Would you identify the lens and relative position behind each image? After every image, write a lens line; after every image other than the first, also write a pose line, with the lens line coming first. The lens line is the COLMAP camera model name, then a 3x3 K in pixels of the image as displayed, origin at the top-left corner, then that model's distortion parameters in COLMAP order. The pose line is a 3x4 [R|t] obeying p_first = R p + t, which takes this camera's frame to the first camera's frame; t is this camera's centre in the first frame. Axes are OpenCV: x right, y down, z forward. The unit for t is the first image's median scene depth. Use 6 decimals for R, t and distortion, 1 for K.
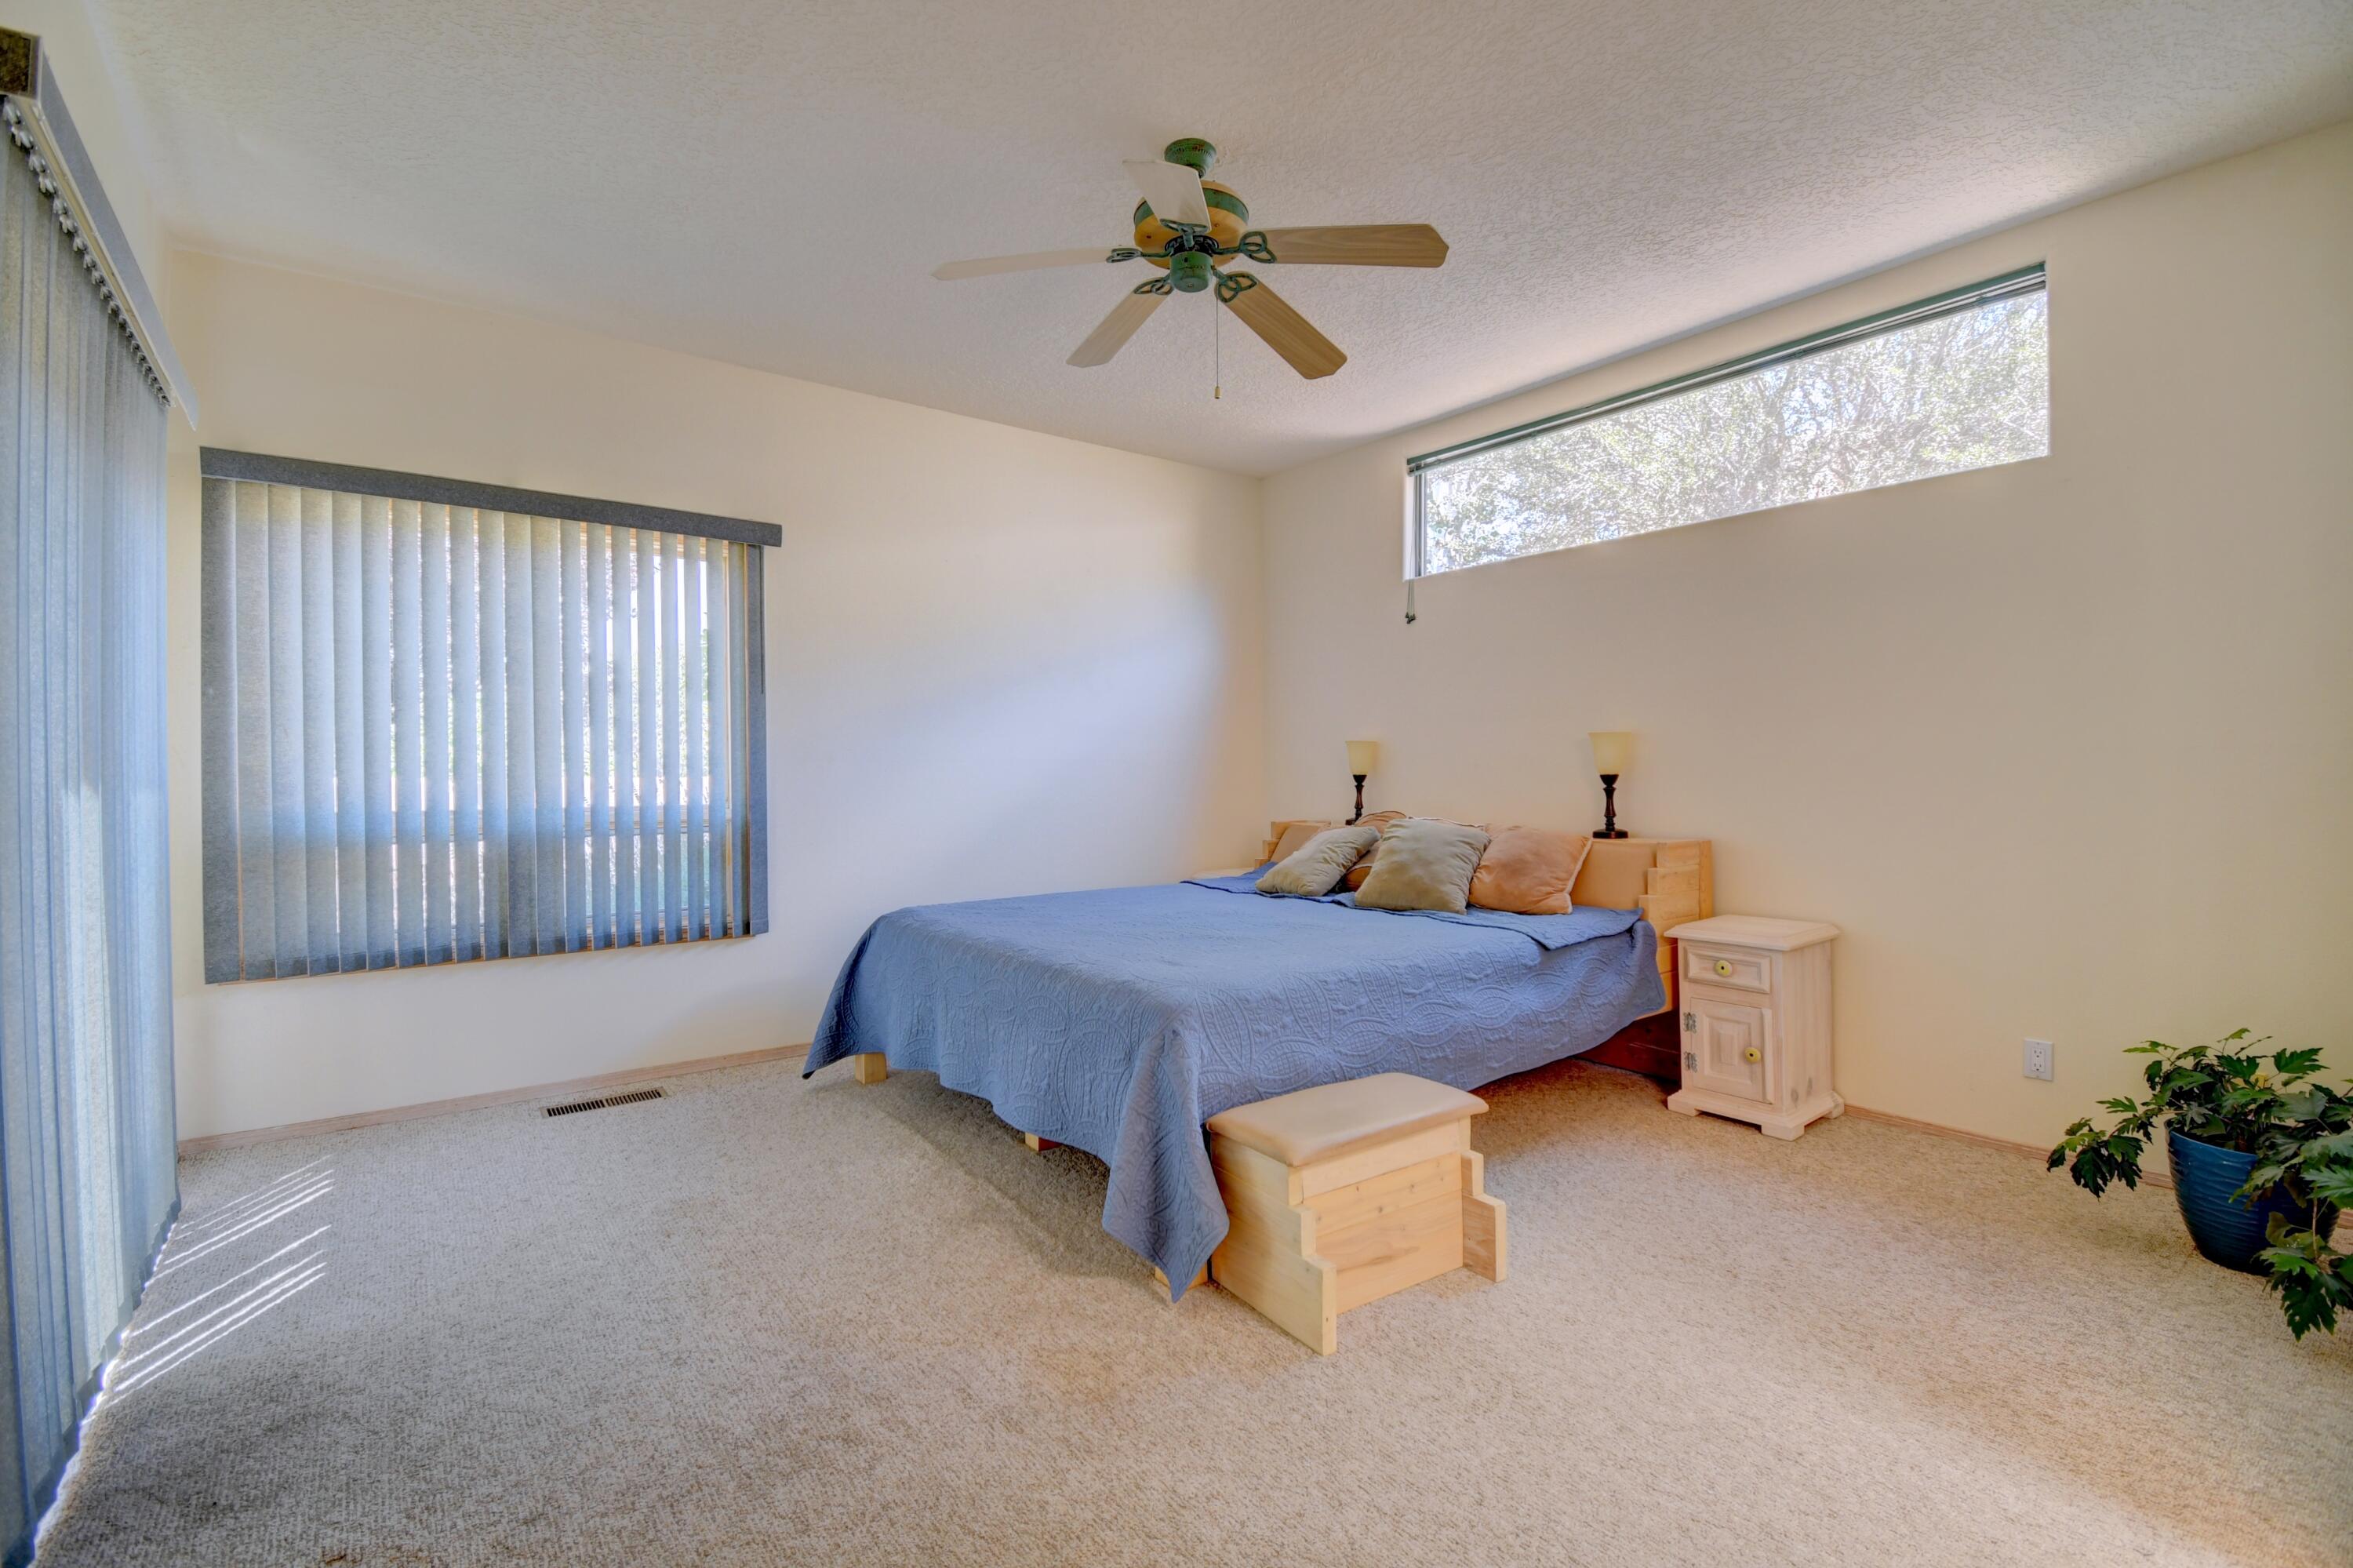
lens RADIAL K [[1040.7, 0, 1176.5], [0, 1040.7, 784.0], [0, 0, 1]] dist [0.018496, -0.024795]
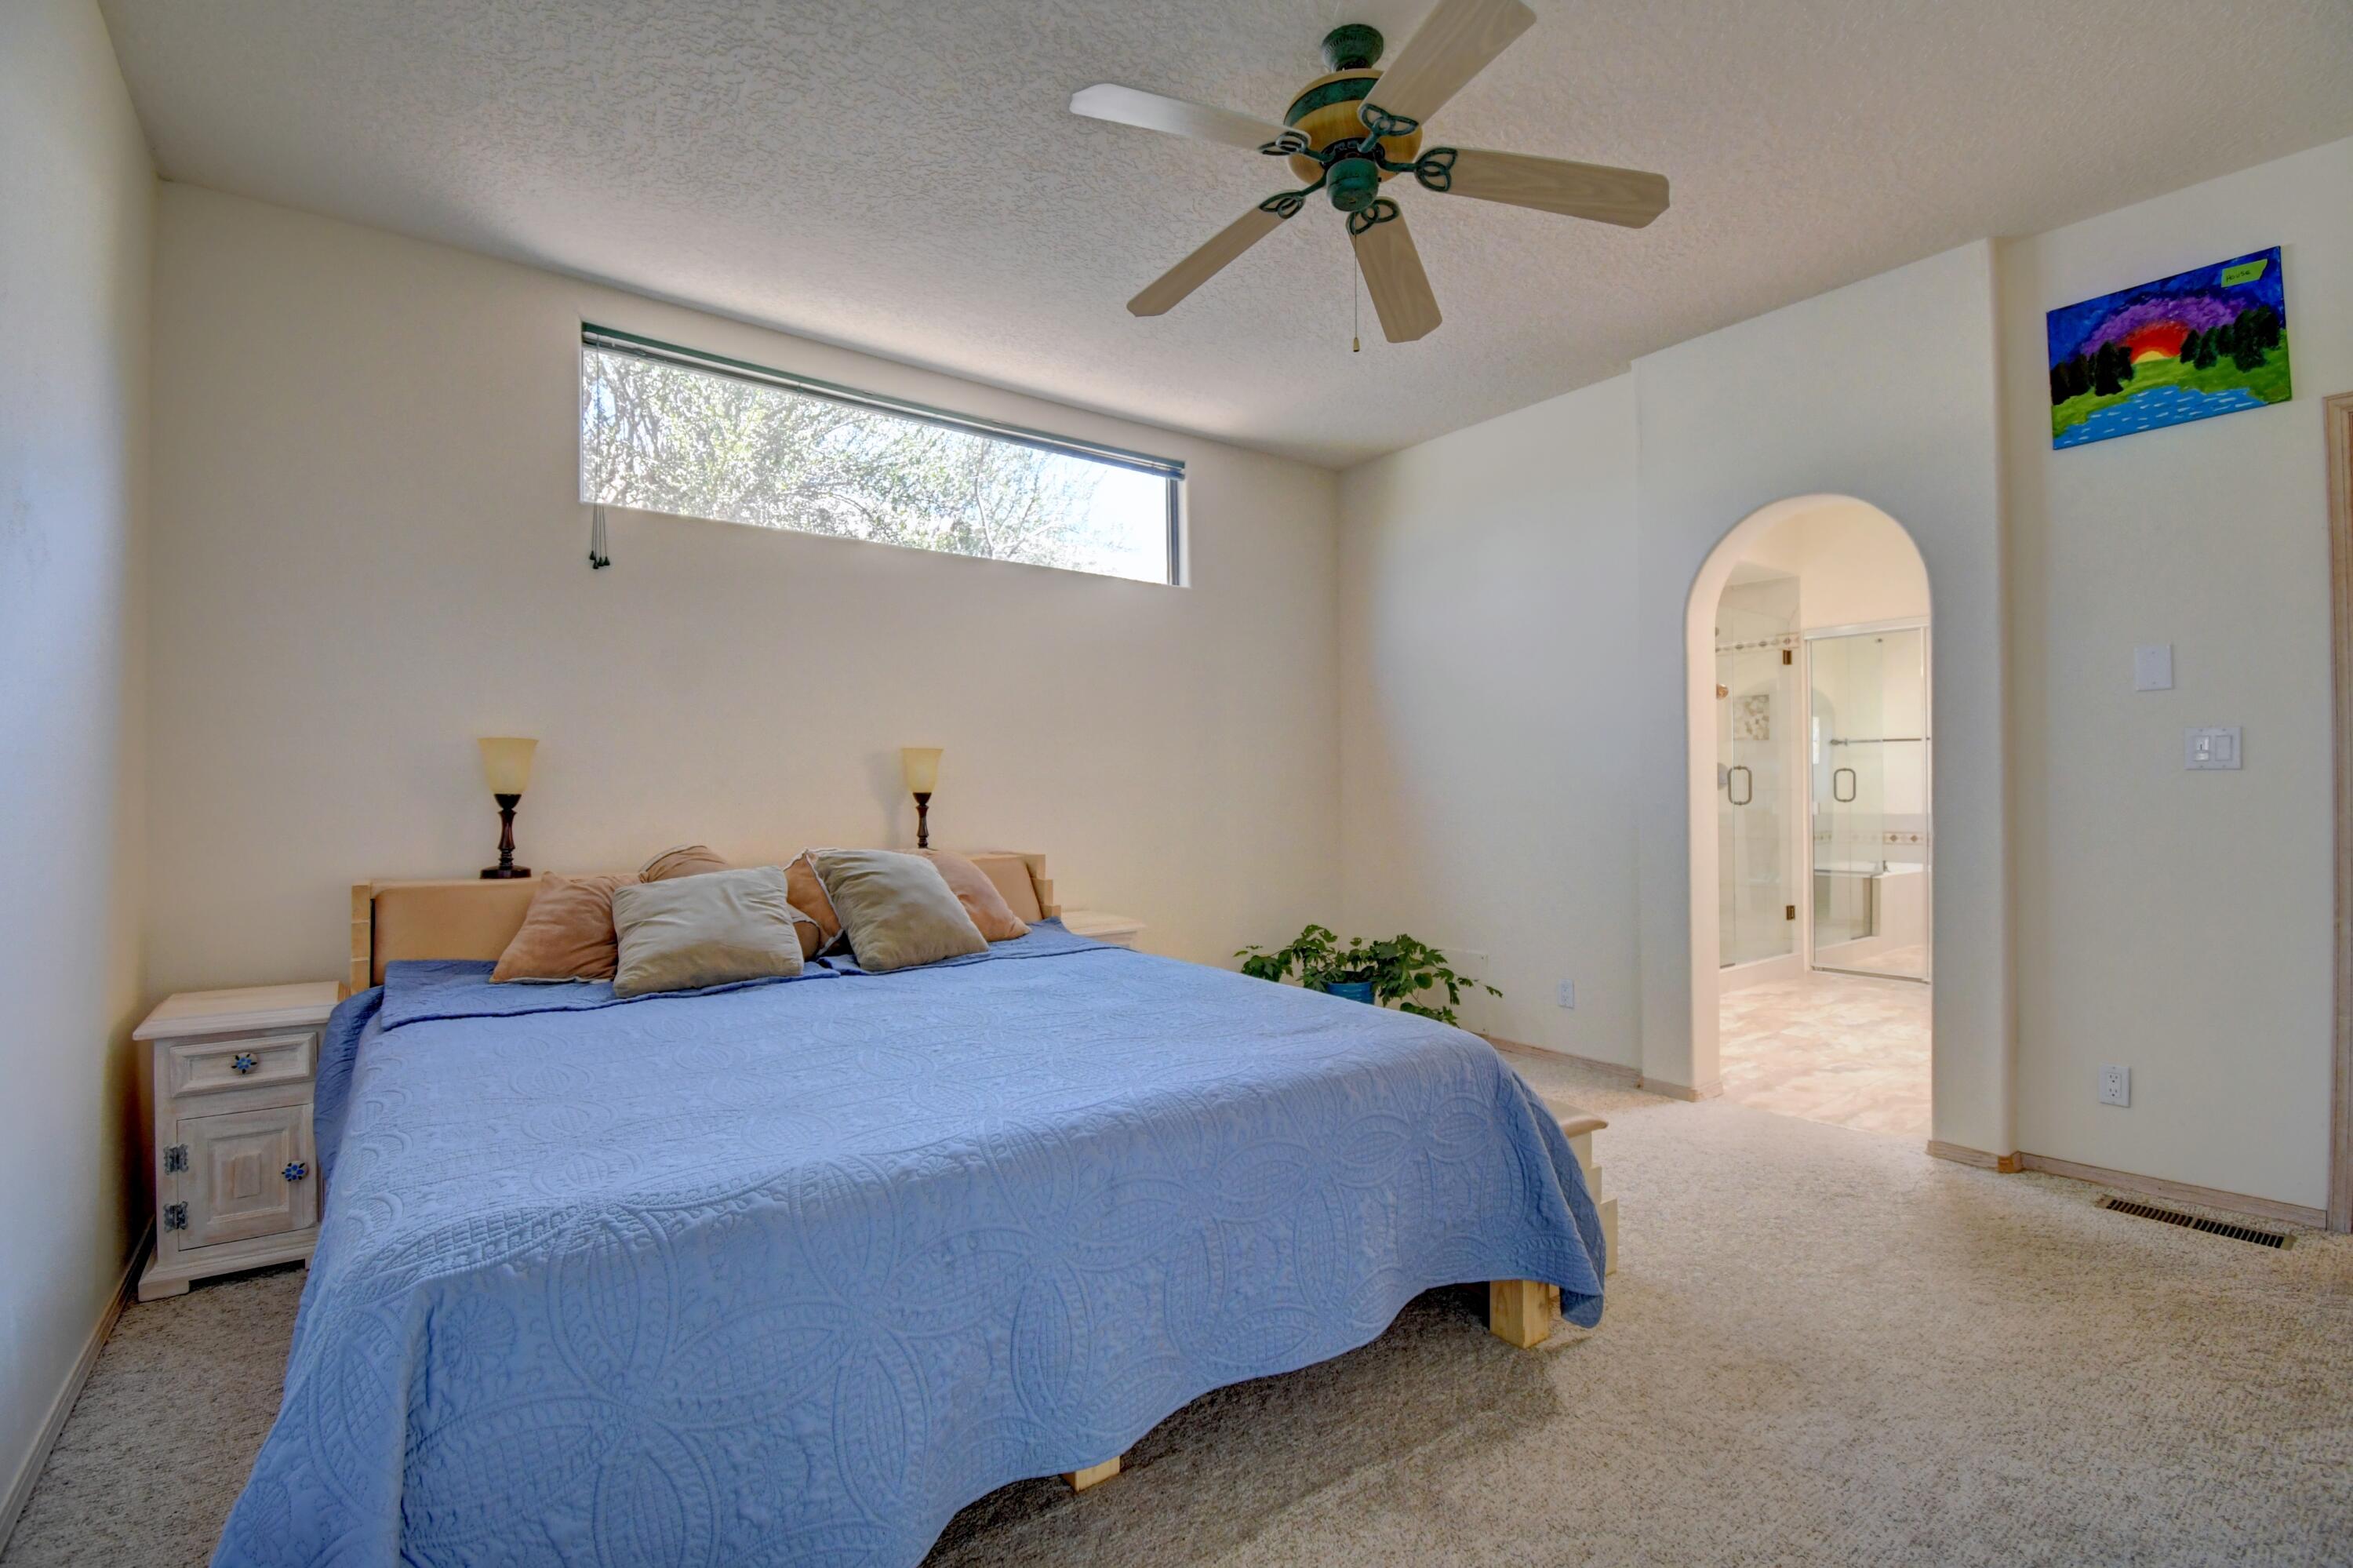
lens RADIAL K [[1040.7, 0, 1176.5], [0, 1040.7, 784.0], [0, 0, 1]] dist [0.018496, -0.024795]
pose [[0.001704, 0.007712, 0.999969, -0.469440], [0.013791, 0.999875, -0.007735, -0.005248], [-0.999903, 0.013803, 0.001598, 0.656855]]
